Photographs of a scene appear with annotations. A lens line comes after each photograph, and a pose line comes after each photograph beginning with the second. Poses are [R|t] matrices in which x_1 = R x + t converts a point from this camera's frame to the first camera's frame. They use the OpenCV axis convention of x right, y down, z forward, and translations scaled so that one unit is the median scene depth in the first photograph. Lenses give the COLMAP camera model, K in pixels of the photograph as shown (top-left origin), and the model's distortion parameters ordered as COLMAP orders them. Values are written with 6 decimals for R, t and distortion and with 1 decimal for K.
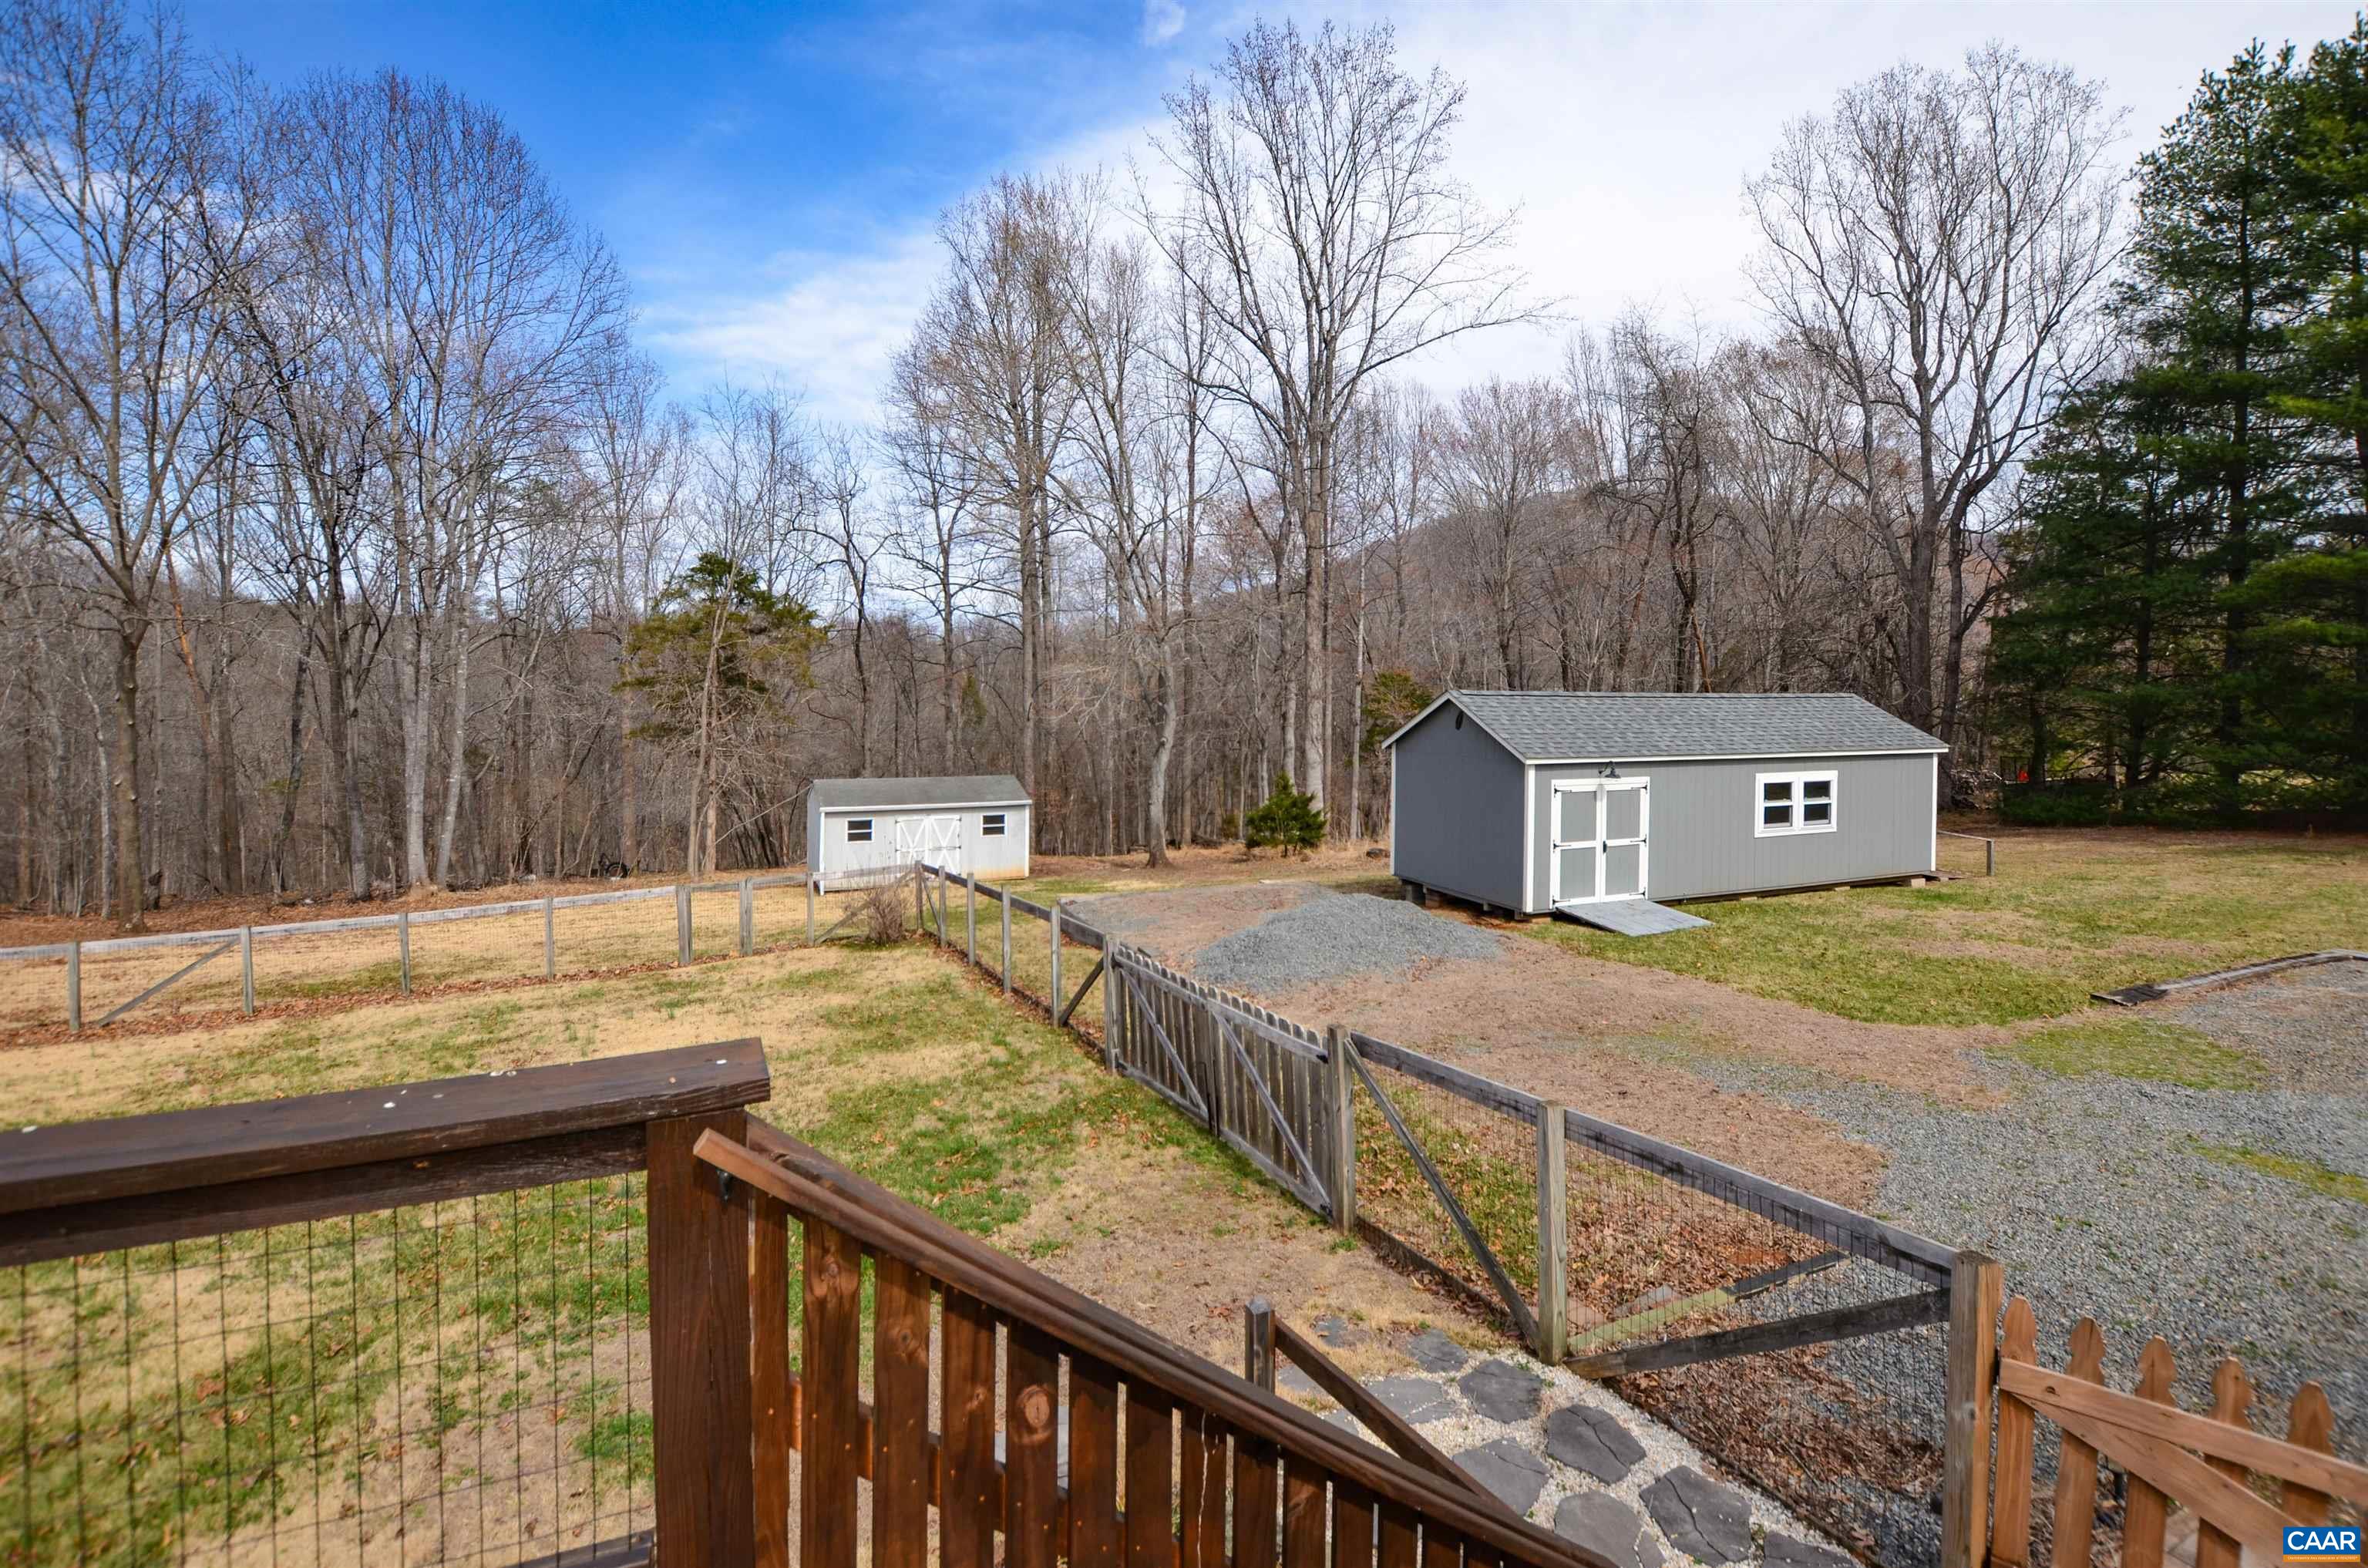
lens RADIAL K [[1084.9, 0, 1217.1], [0, 1084.9, 738.4], [0, 0, 1]] dist [-0.024123, 0.006817]
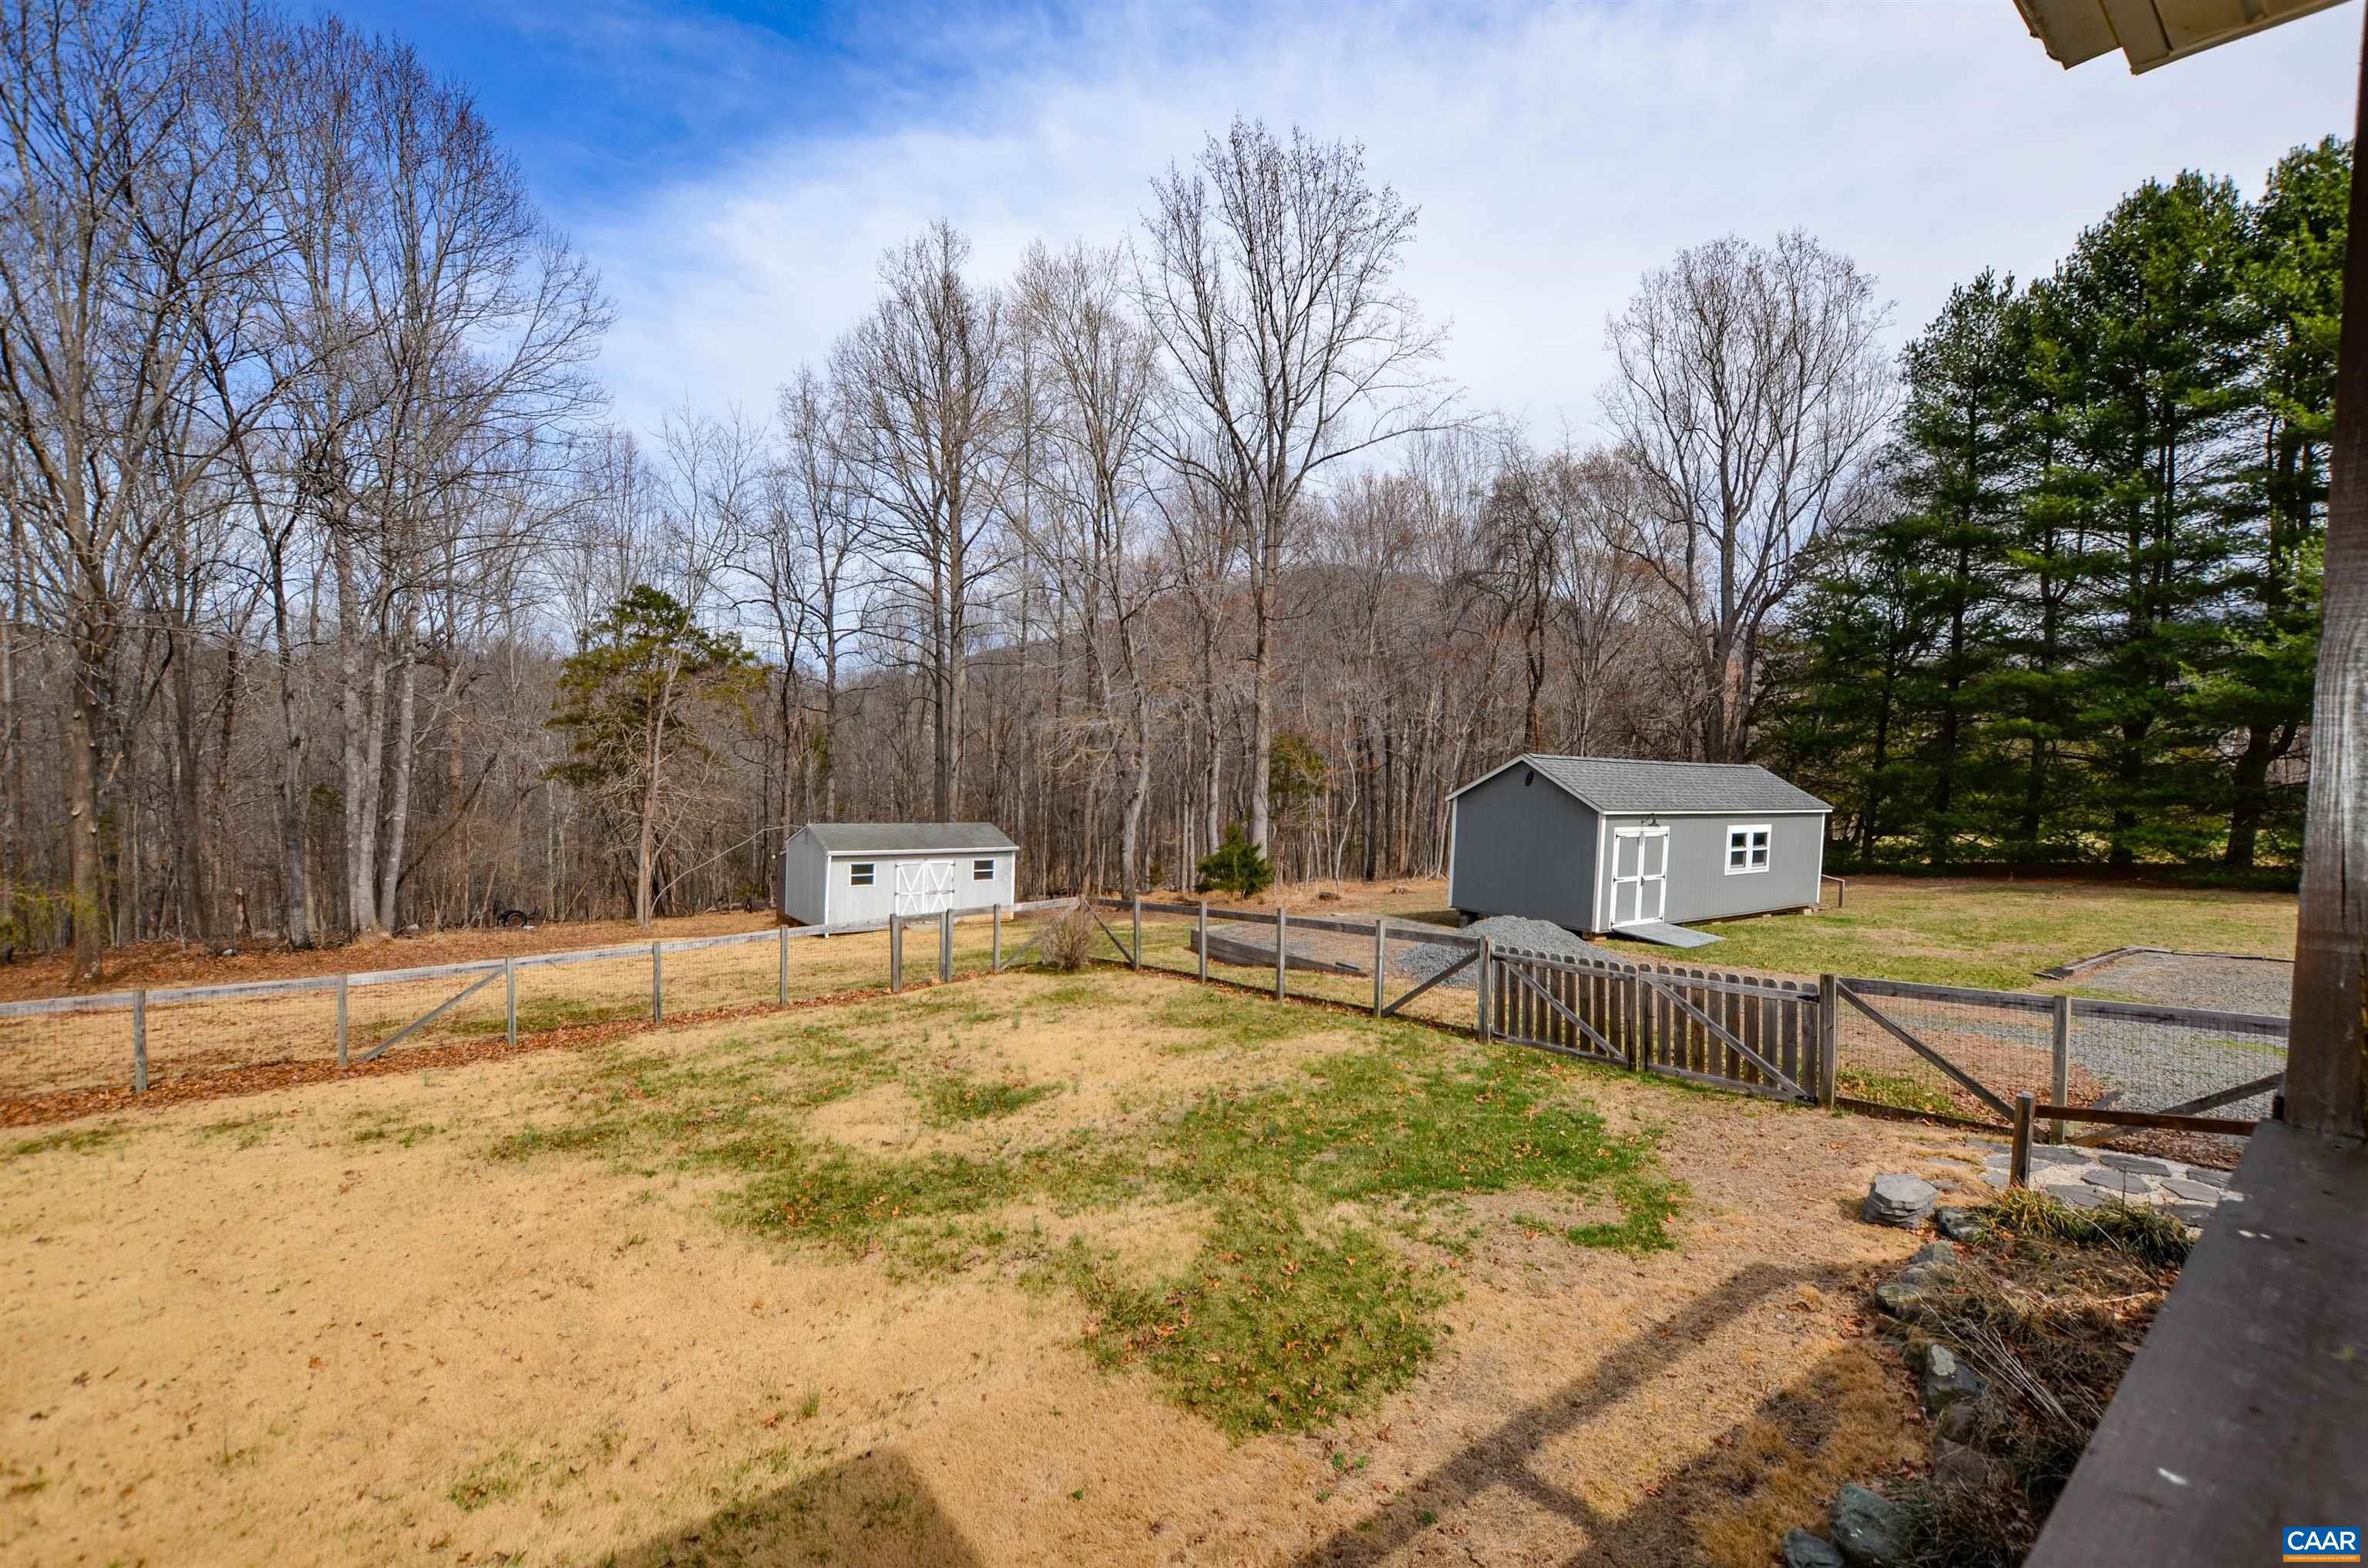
lens RADIAL K [[1024.5, 0, 1294.5], [0, 1024.5, 849.7], [0, 0, 1]] dist [-0.001018, -0.000161]
pose [[0.969009, 0.006374, 0.246944, -0.148747], [-0.019328, 0.998559, 0.050068, 0.004838], [-0.246269, -0.053289, 0.967735, -0.029037]]
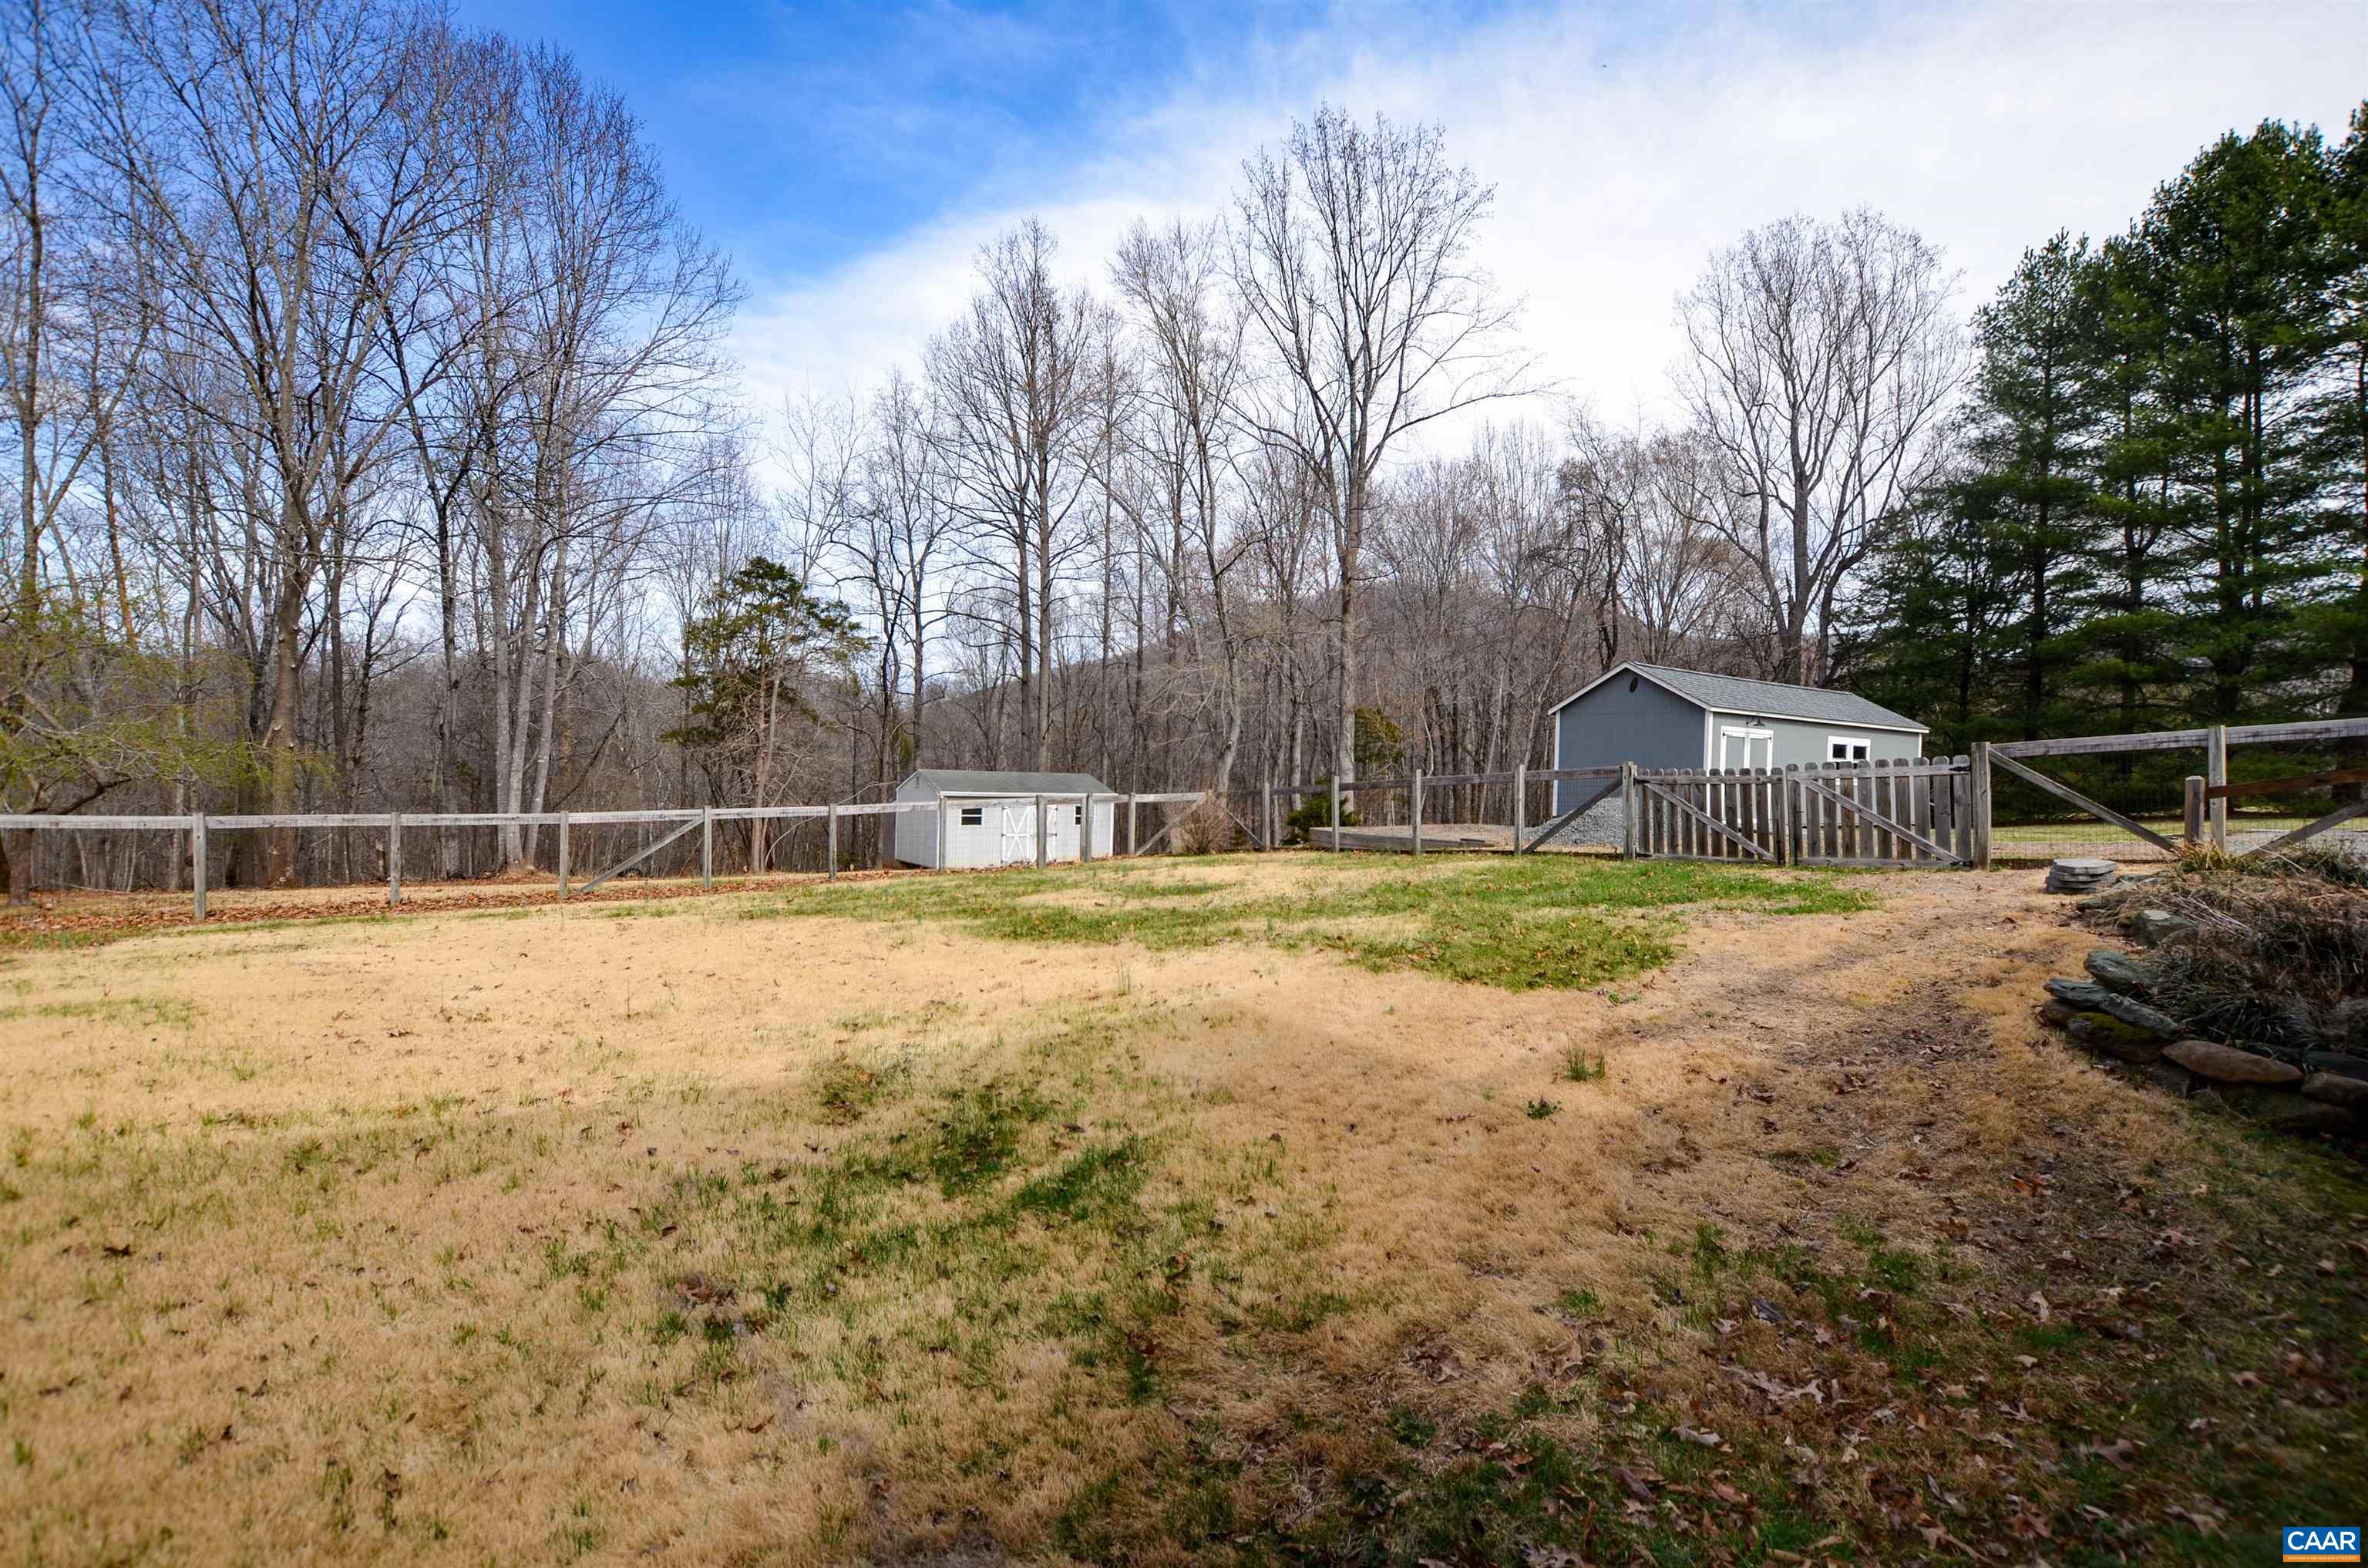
lens RADIAL K [[1022.5, 0, 1315.0], [0, 1022.5, 810.5], [0, 0, 1]] dist [0.001981, 0.000481]
pose [[0.977824, 0.008980, 0.209238, -0.181368], [-0.011334, 0.999885, 0.010050, 0.057483], [-0.209123, -0.012199, 0.977813, -0.042870]]
